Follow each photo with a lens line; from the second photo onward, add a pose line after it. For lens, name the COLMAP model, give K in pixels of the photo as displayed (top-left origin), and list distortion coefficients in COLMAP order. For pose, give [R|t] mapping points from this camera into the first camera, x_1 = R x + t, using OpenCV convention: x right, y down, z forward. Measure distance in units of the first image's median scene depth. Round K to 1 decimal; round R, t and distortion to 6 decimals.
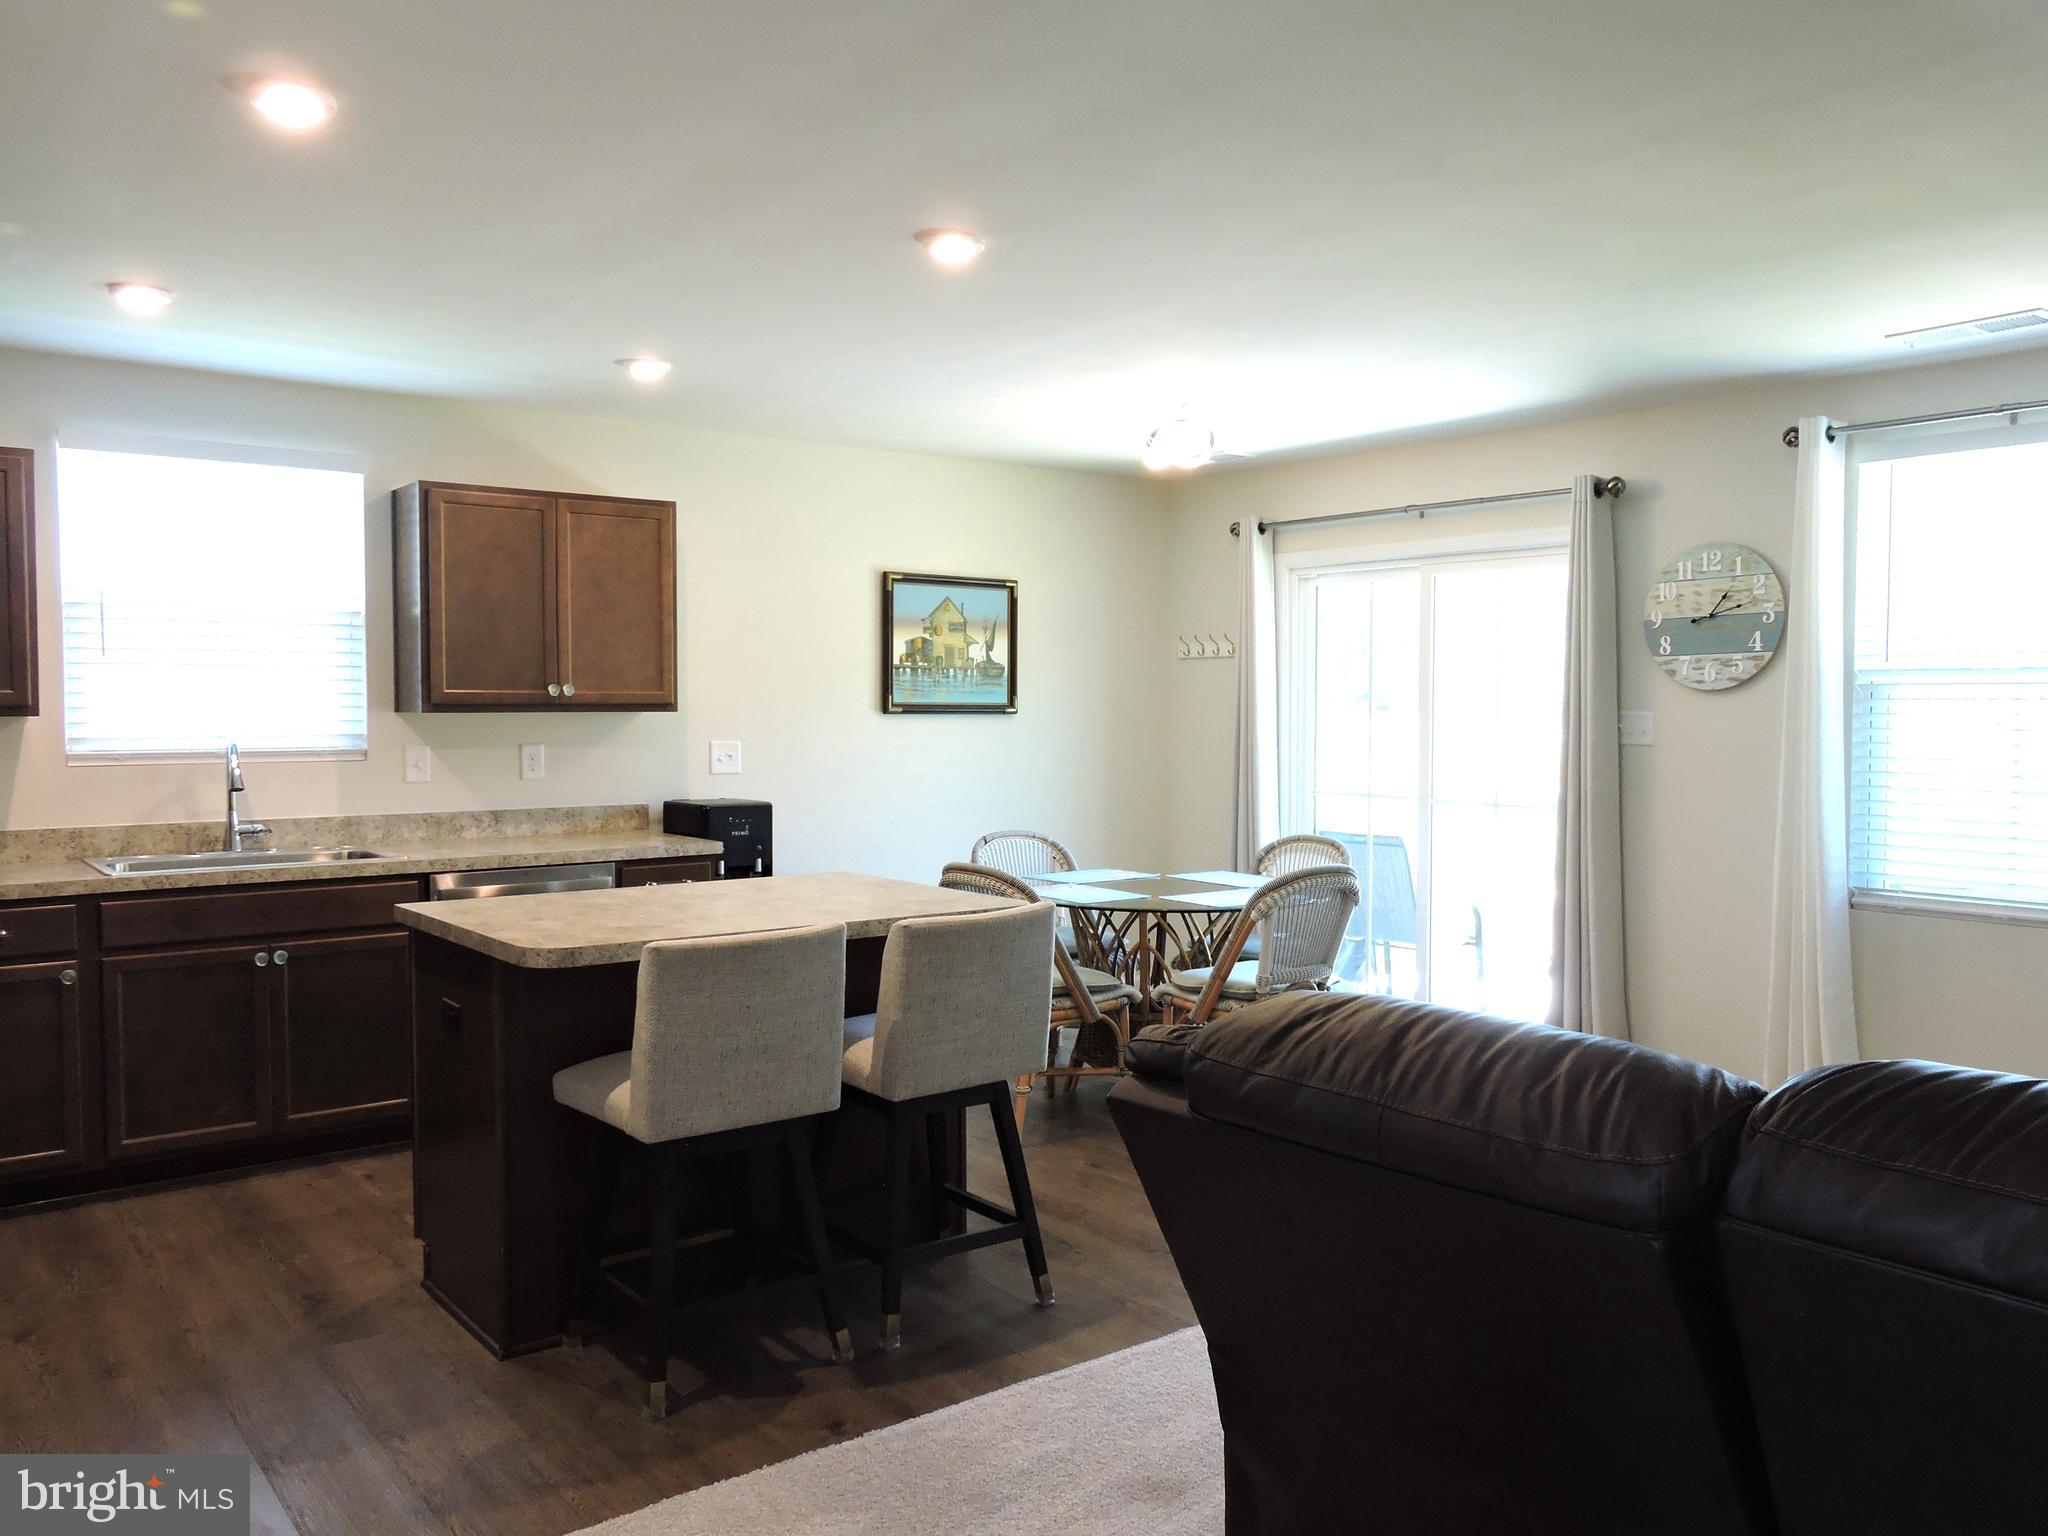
lens RADIAL K [[1595.4, 0, 1024.0], [0, 1595.4, 768.0], [0, 0, 1]] dist [-0.010169, -0.002619]
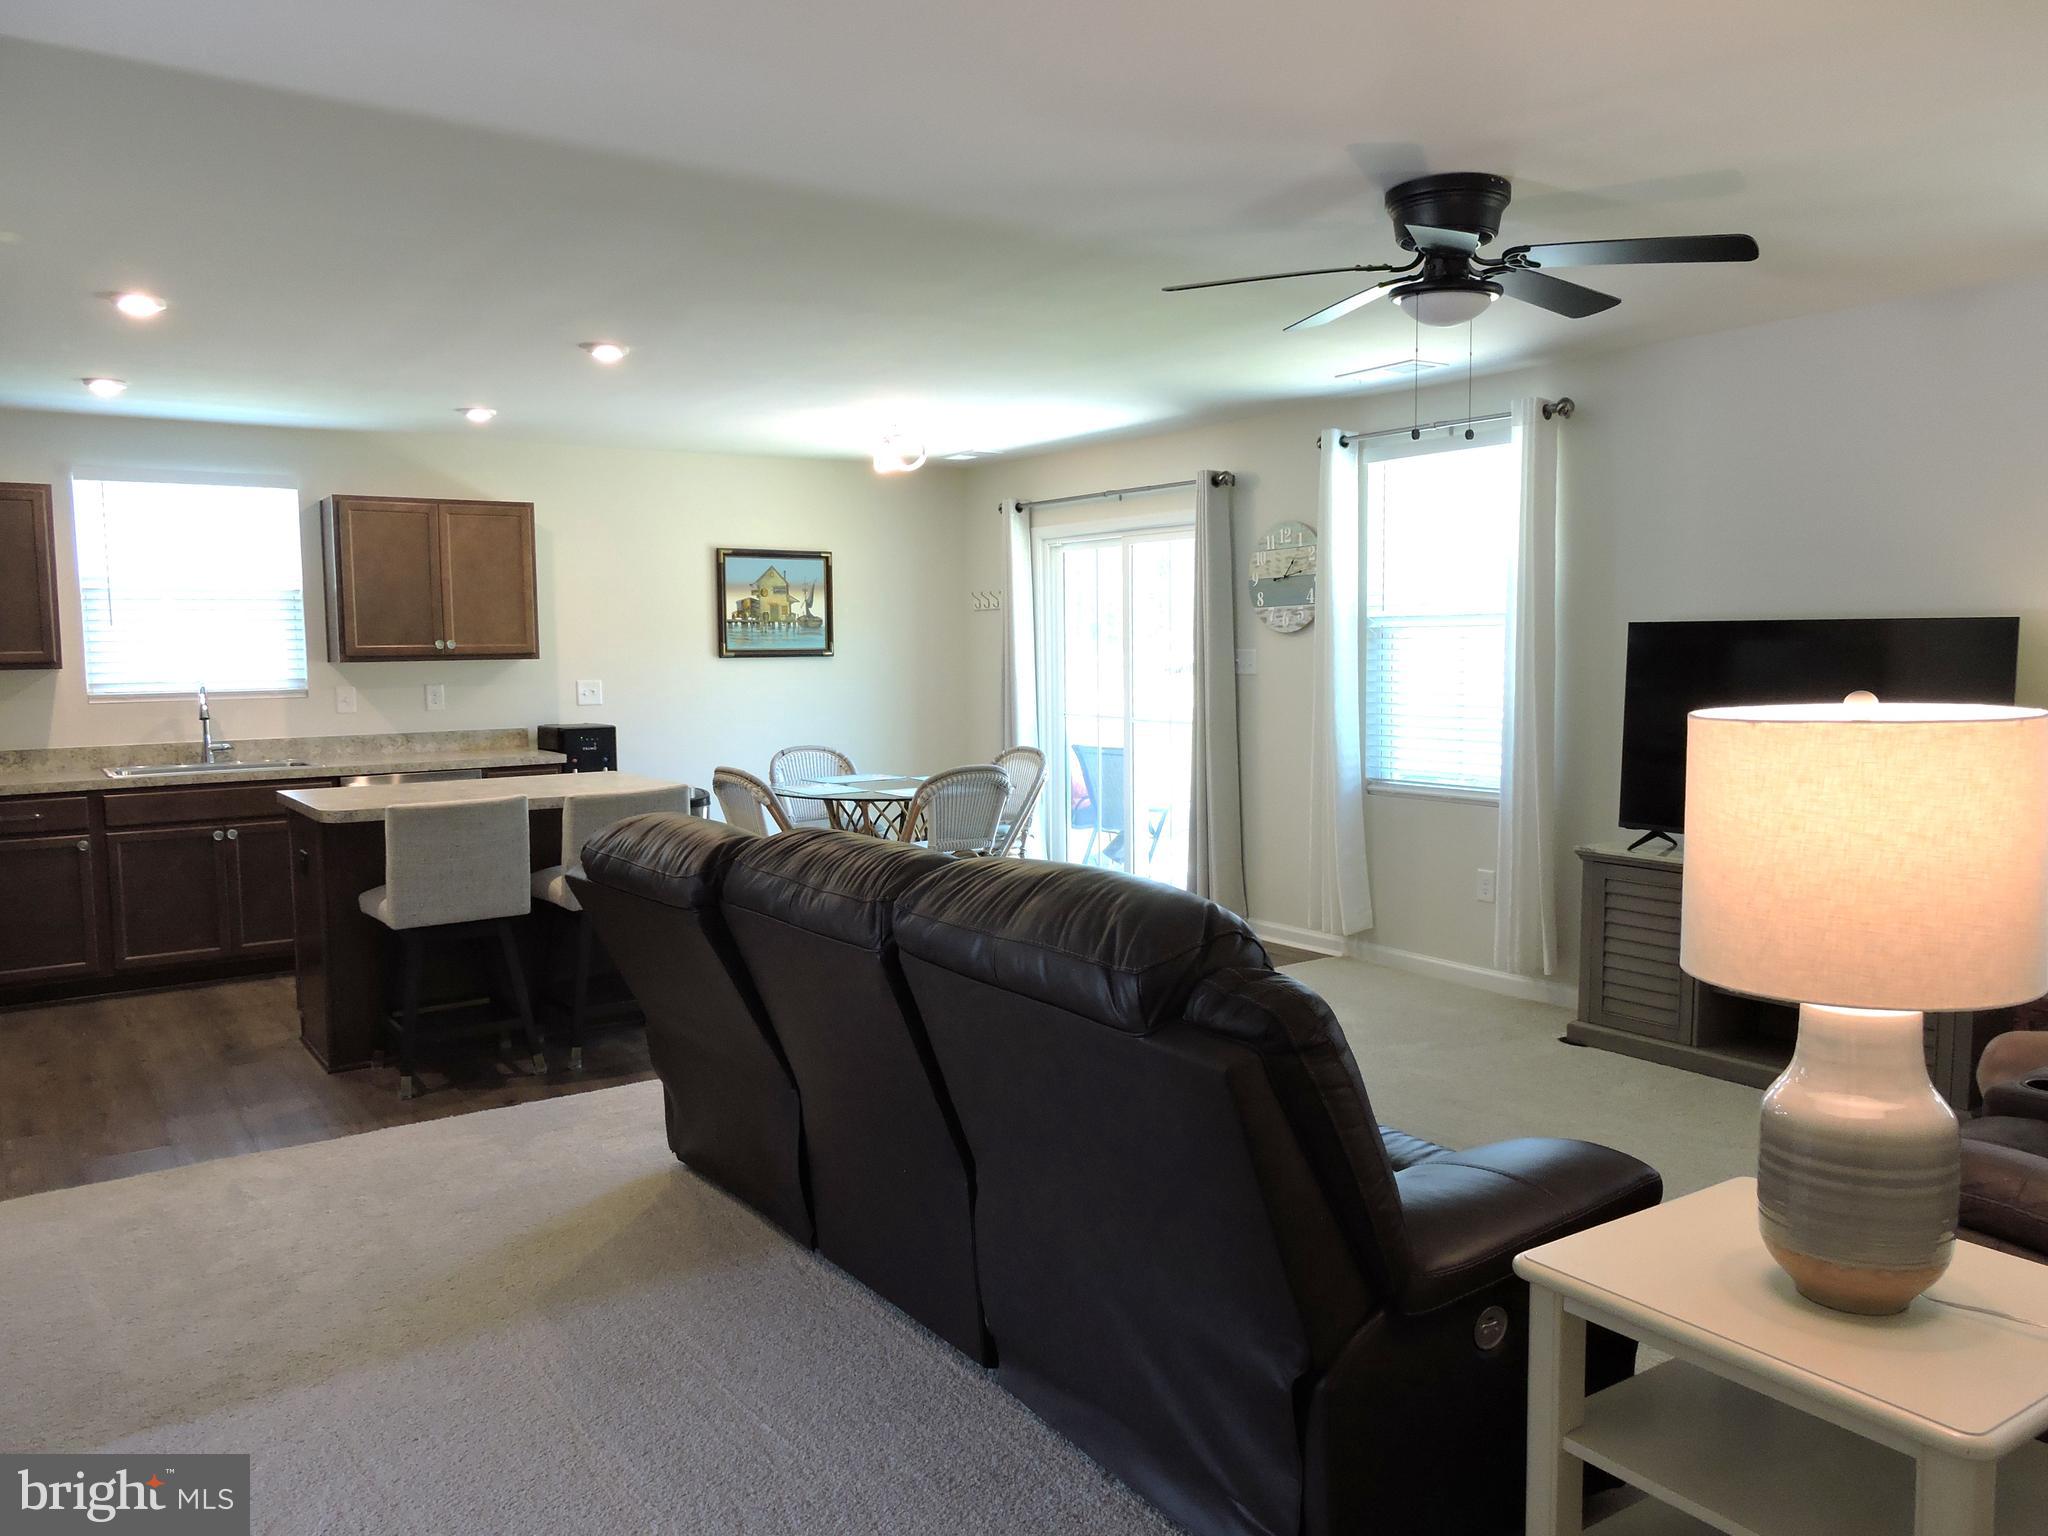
lens RADIAL K [[1526.7, 0, 1024.0], [0, 1526.7, 768.0], [0, 0, 1]] dist [-0.007213, -0.003838]
pose [[0.998516, -0.009200, -0.053684, 0.279322], [0.011476, 0.999042, 0.042237, 0.007653], [0.053244, -0.042790, 0.997664, -0.289909]]
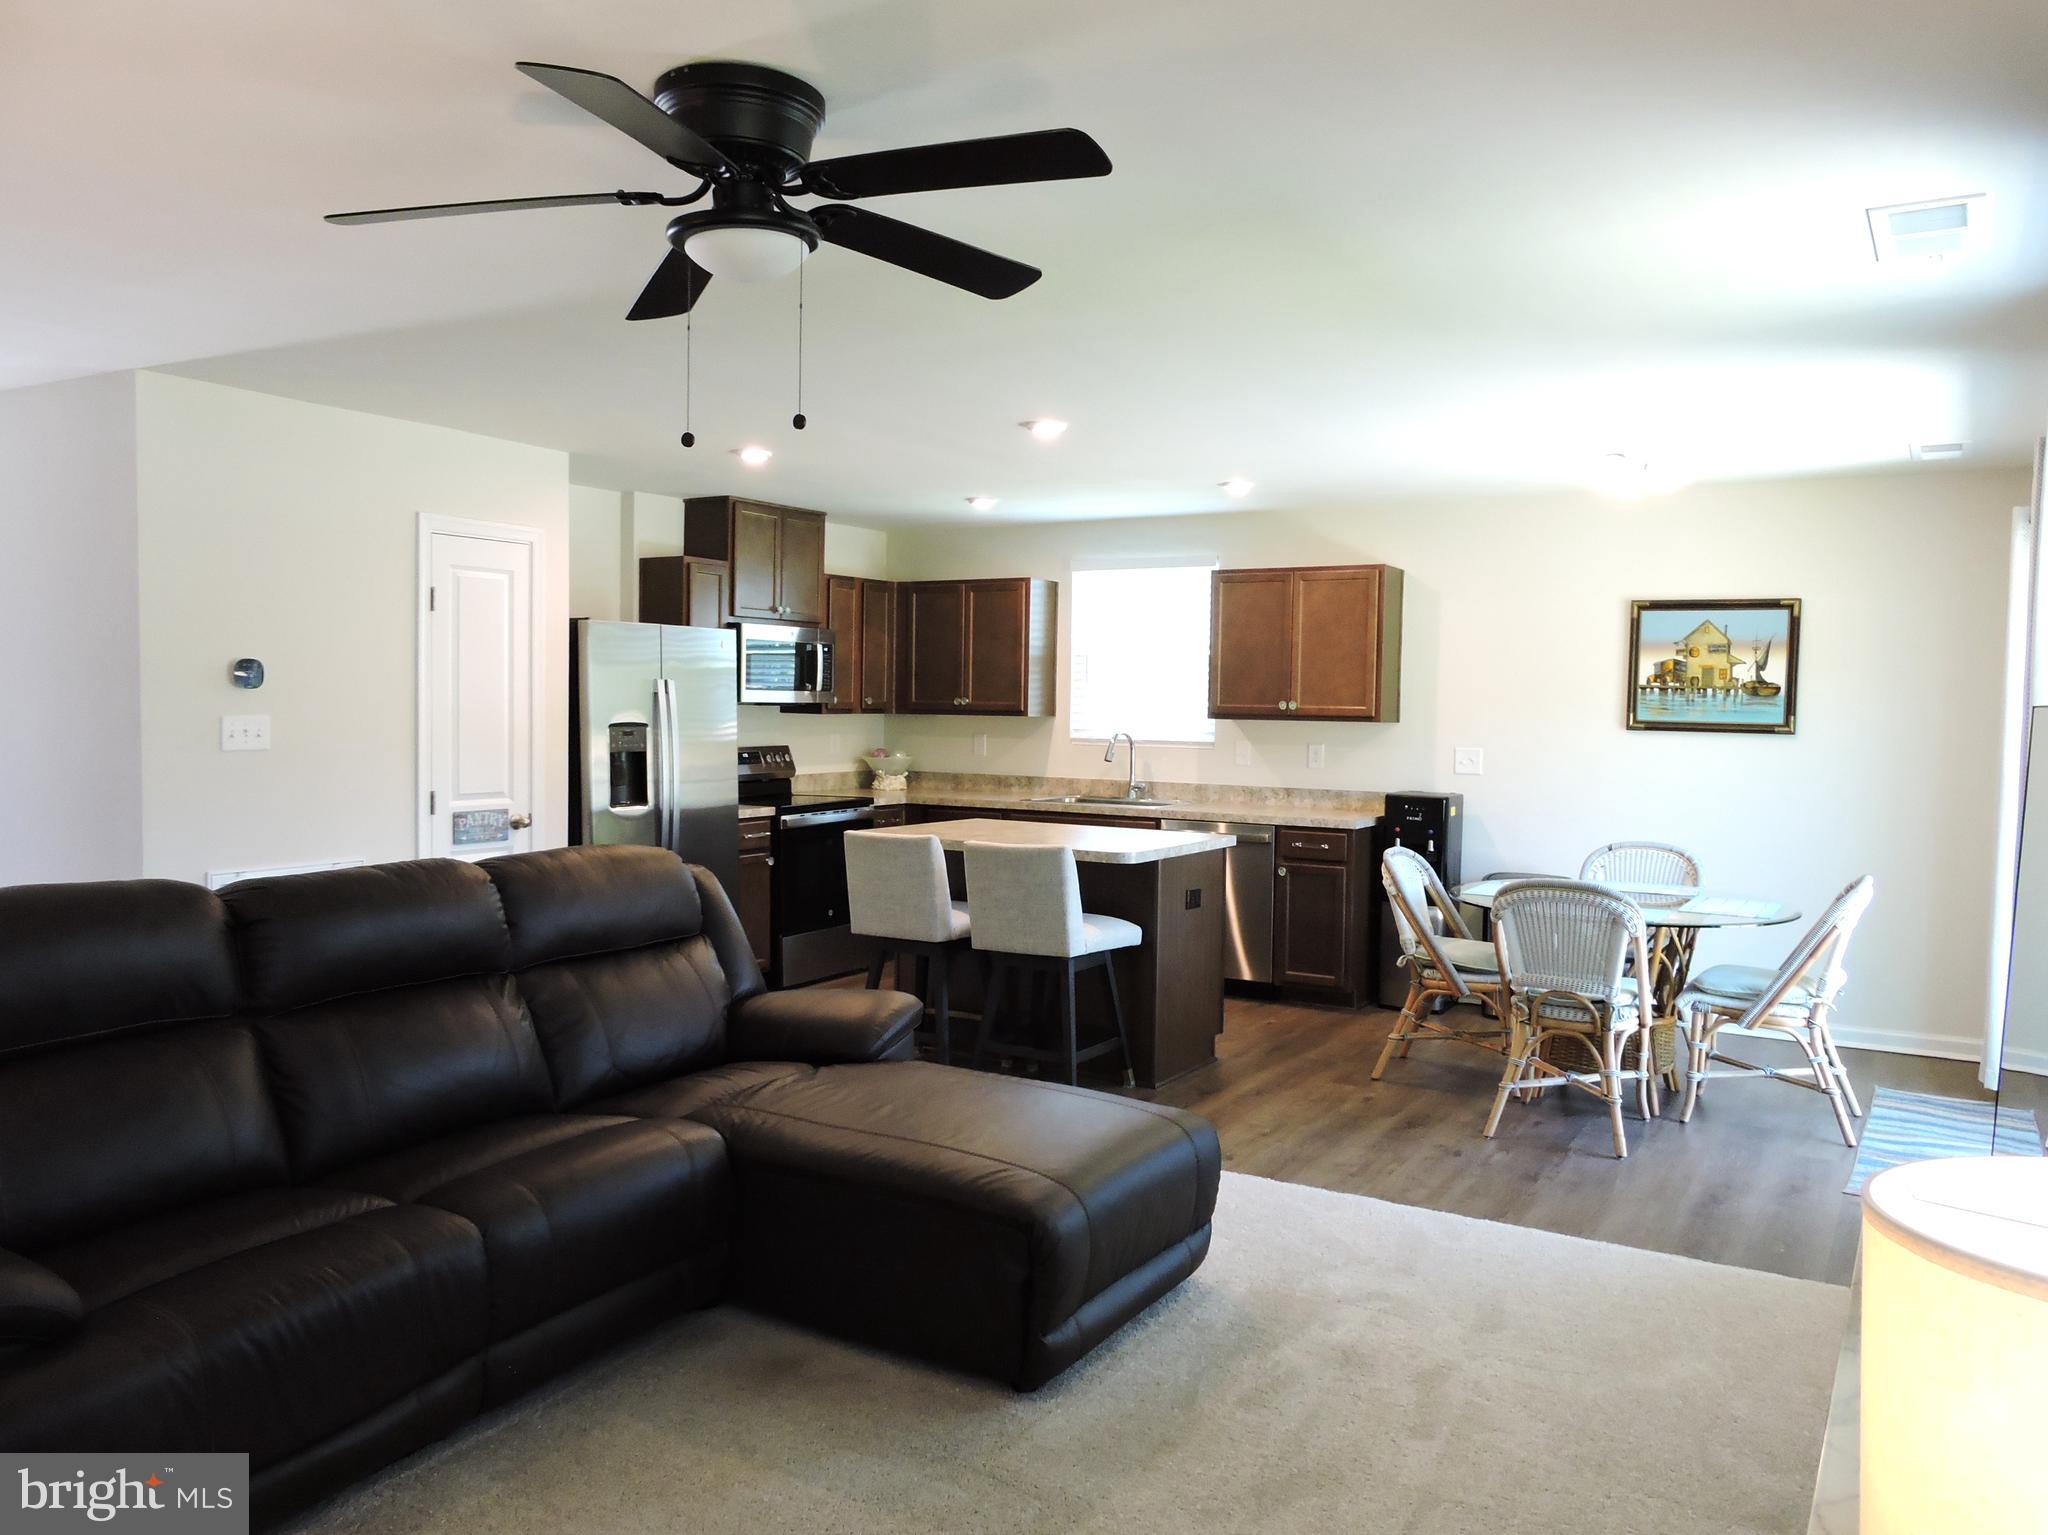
lens RADIAL K [[1463.1, 0, 1028.9], [0, 1463.1, 773.8], [0, 0, 1]] dist [-0.003483, -0.002052]
pose [[0.364353, 0.051909, -0.929813, 0.865407], [-0.052349, 0.998008, 0.035203, -0.021770], [0.929789, 0.035848, 0.366344, 0.304367]]
